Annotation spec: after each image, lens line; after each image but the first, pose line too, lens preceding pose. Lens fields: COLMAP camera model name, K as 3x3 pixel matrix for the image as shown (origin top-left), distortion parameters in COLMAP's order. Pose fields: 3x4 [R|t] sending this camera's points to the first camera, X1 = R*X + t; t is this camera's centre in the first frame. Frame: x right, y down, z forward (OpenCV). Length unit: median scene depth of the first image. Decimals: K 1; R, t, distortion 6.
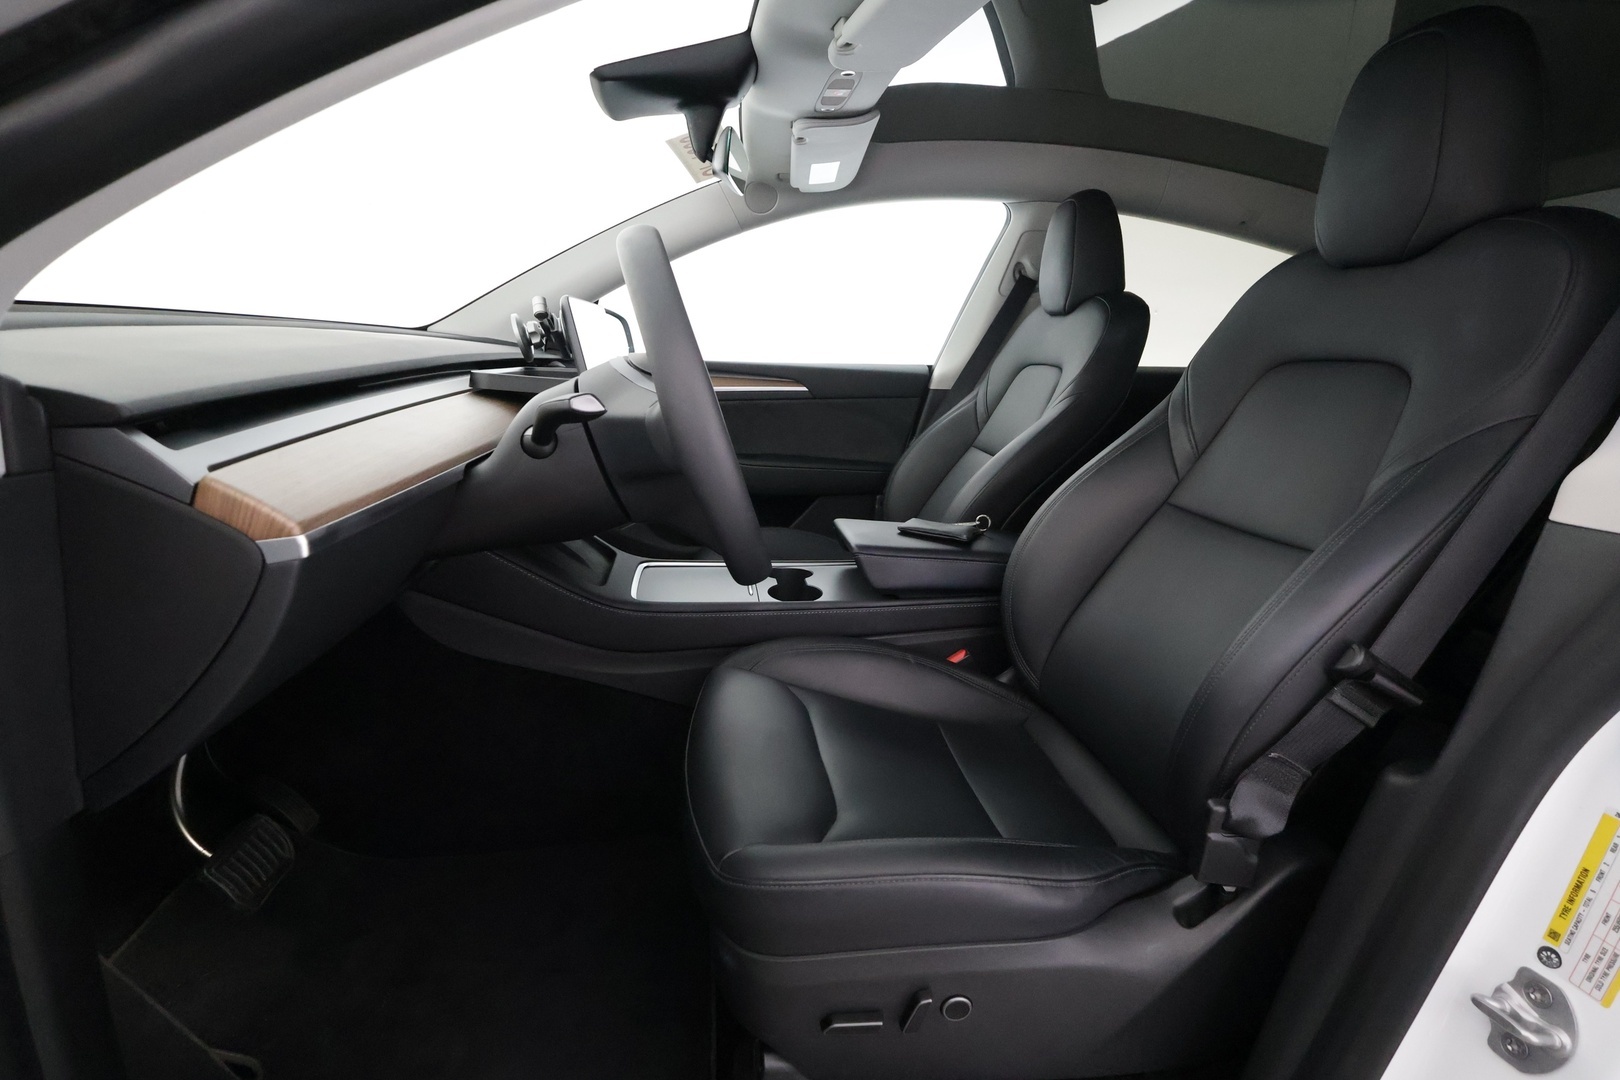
lens RADIAL K [[761.5, 0, 812.2], [0, 761.5, 539.4], [0, 0, 1]] dist [-0.001597, -0.000586]
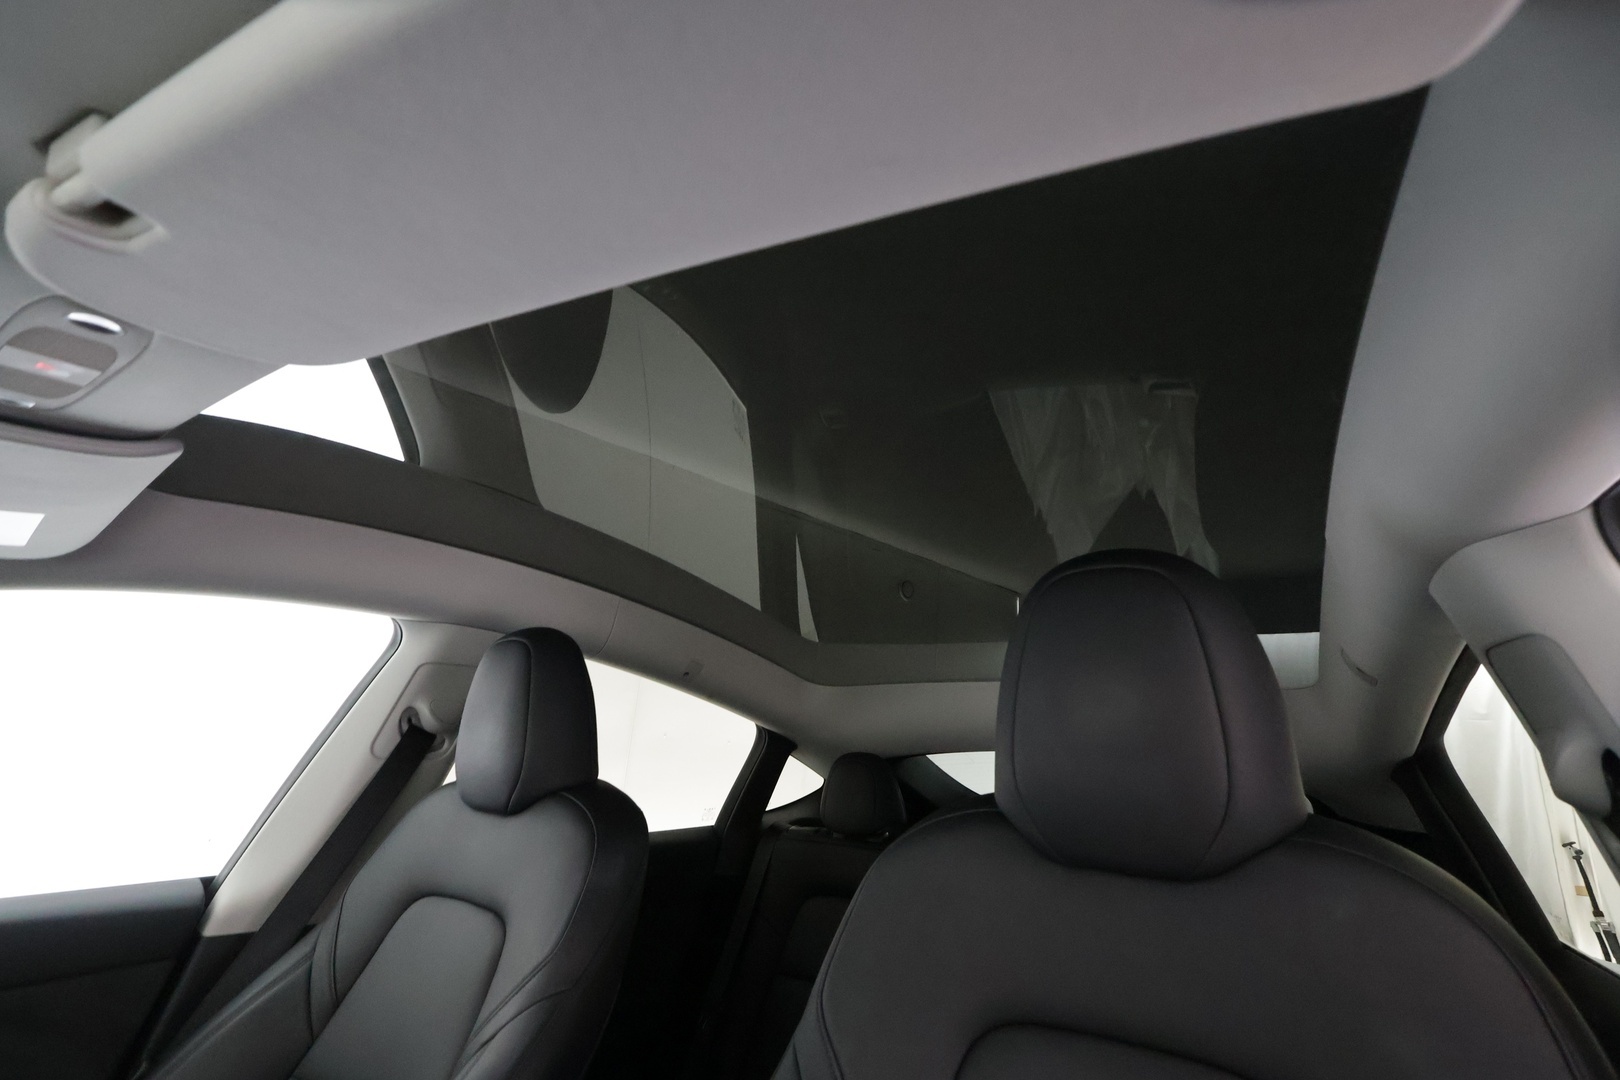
lens RADIAL K [[761.5, 0, 810.1], [0, 761.5, 542.1], [0, 0, 1]] dist [-0.001597, -0.000586]
pose [[0.681910, 0.191943, 0.705802, 0.025067], [0.150595, 0.907437, -0.392274, -0.195496], [-0.715766, 0.373785, 0.589885, 0.346377]]
